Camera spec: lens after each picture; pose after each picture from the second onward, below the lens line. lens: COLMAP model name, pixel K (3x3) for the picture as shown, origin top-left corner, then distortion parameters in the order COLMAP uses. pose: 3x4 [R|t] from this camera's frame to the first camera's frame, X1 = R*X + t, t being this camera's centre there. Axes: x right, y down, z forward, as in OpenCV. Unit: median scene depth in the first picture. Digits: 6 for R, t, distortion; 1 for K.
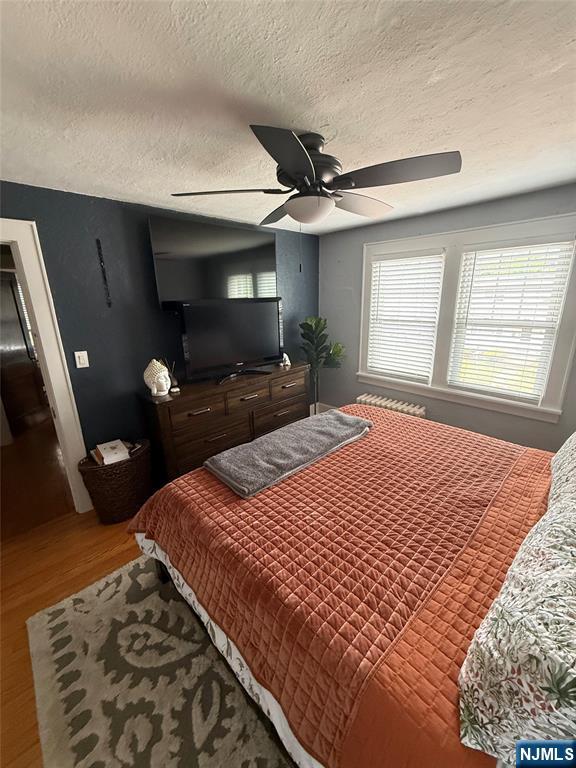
lens RADIAL K [[308.5, 0, 290.1], [0, 308.5, 383.3], [0, 0, 1]] dist [-0.000950, -0.000166]
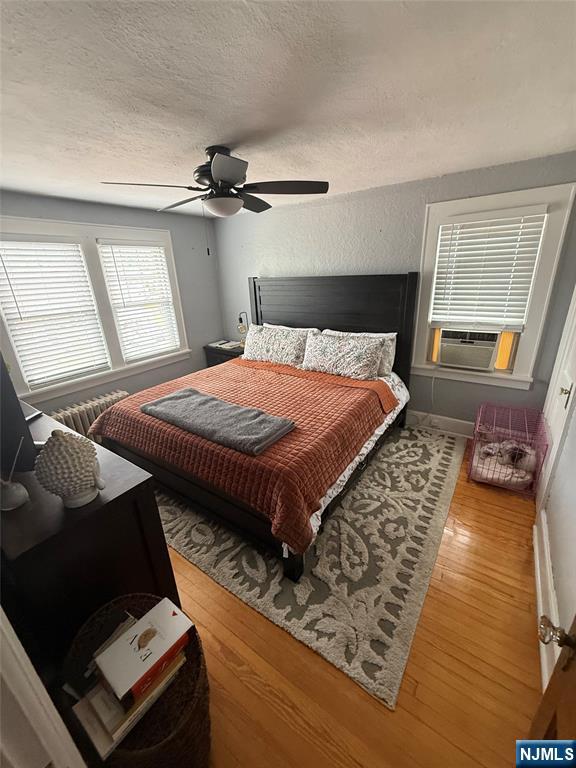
lens RADIAL K [[308.5, 0, 289.7], [0, 308.5, 383.7], [0, 0, 1]] dist [-0.000950, -0.000166]
pose [[-0.205777, -0.307421, 0.929058, -1.259160], [0.311028, 0.879602, 0.359946, -0.265292], [-0.927856, 0.363032, -0.085386, 1.013730]]
